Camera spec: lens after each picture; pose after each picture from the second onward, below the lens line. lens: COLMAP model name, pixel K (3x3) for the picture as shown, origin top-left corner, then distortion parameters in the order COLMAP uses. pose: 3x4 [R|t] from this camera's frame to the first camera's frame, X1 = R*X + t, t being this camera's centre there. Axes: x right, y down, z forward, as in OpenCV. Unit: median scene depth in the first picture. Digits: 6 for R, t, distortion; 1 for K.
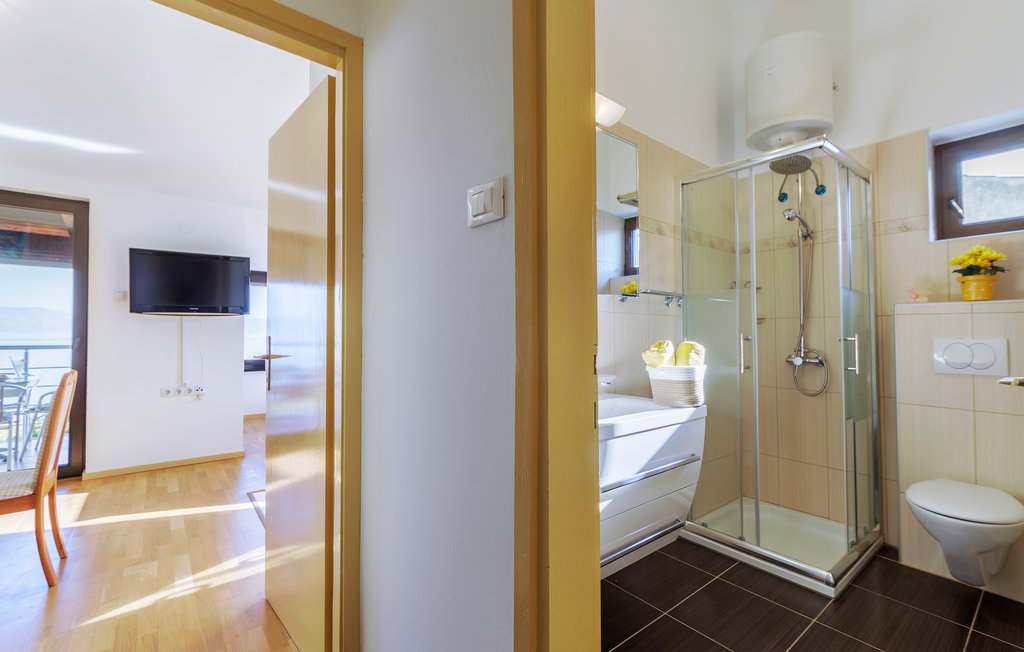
lens RADIAL K [[438.9, 0, 512.0], [0, 438.9, 326.0], [0, 0, 1]] dist [0.020989, -0.000012]
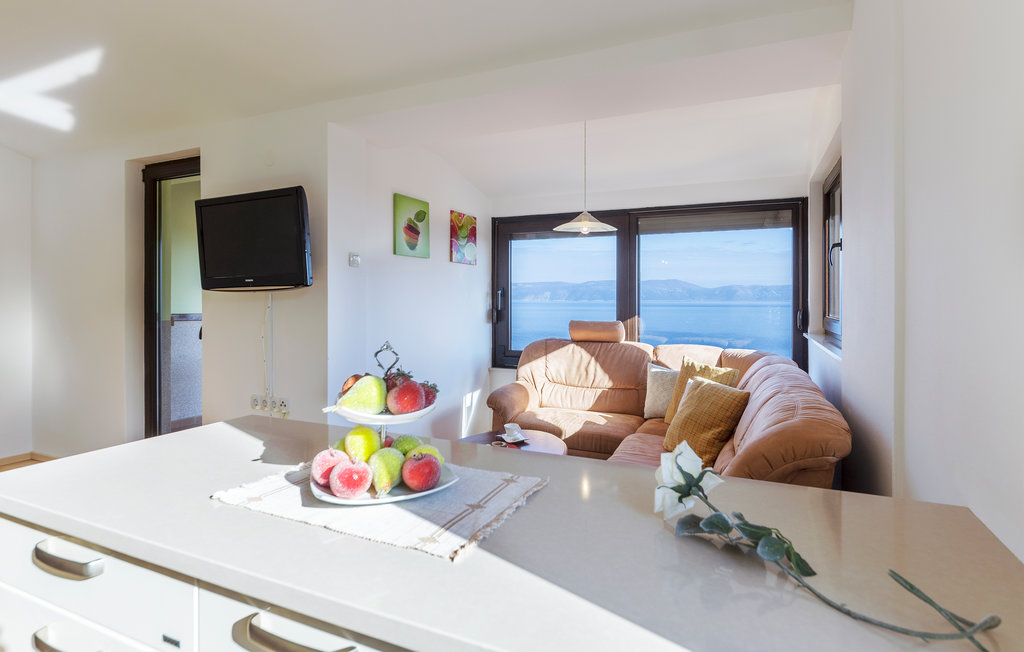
lens RADIAL K [[529.8, 0, 509.3], [0, 529.8, 305.1], [0, 0, 1]] dist [0.000389, 0.000710]
pose [[0.445167, 0.007798, -0.895414, 0.126762], [0.013095, 0.999798, 0.015217, -0.009762], [0.895352, -0.018499, 0.444975, 0.968263]]
